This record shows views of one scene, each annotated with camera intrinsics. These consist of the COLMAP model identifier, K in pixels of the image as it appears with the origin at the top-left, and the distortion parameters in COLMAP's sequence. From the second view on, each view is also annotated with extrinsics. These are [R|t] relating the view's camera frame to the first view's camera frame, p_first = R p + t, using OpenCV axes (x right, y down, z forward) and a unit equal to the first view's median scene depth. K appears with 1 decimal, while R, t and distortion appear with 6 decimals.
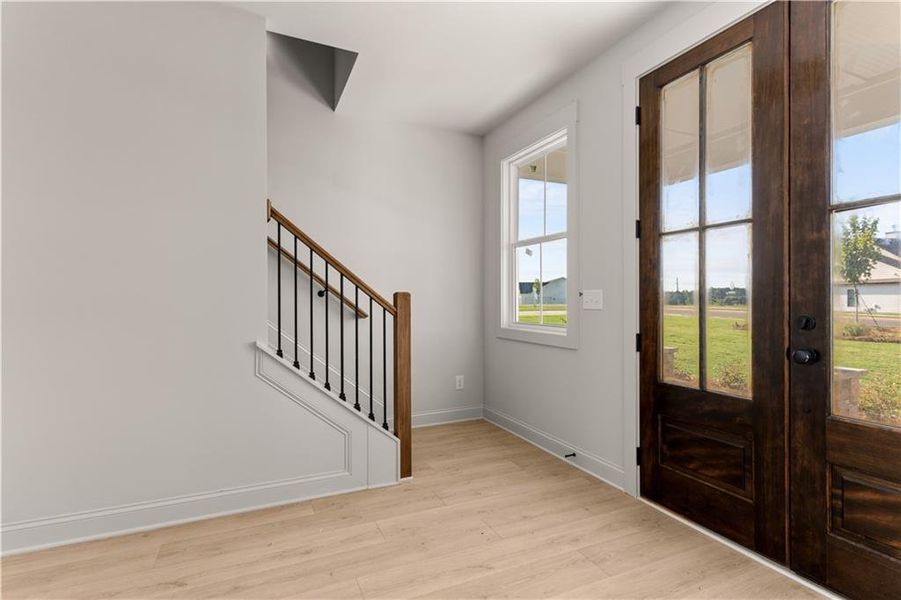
lens RADIAL K [[437.8, 0, 450.9], [0, 437.8, 296.9], [0, 0, 1]] dist [0.000178, 0.001015]
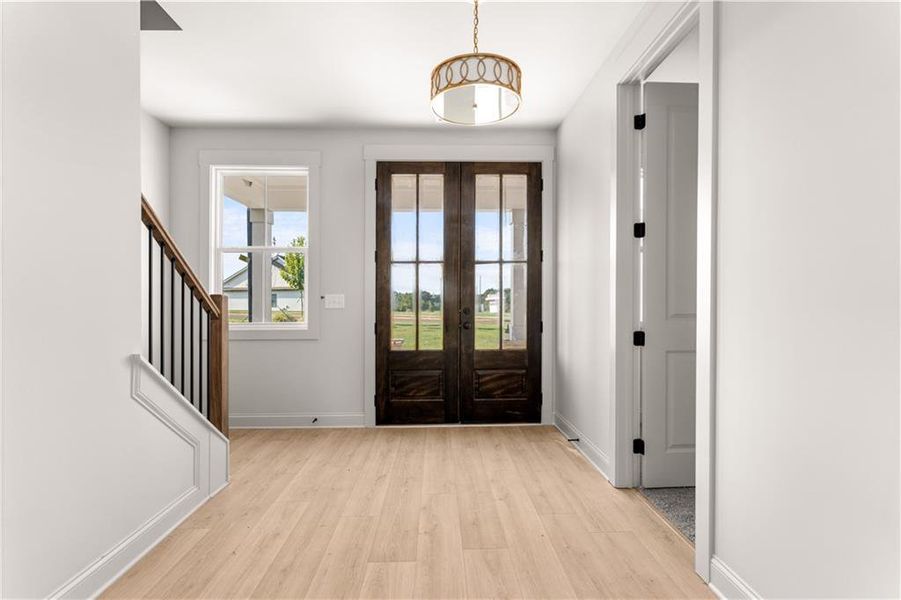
lens RADIAL K [[437.8, 0, 454.5], [0, 437.8, 302.8], [0, 0, 1]] dist [0.000178, 0.001015]
pose [[0.369932, -0.005129, 0.929045, -1.000821], [-0.000316, 0.999984, 0.005647, 0.003027], [-0.929059, -0.002382, 0.369925, 0.164746]]
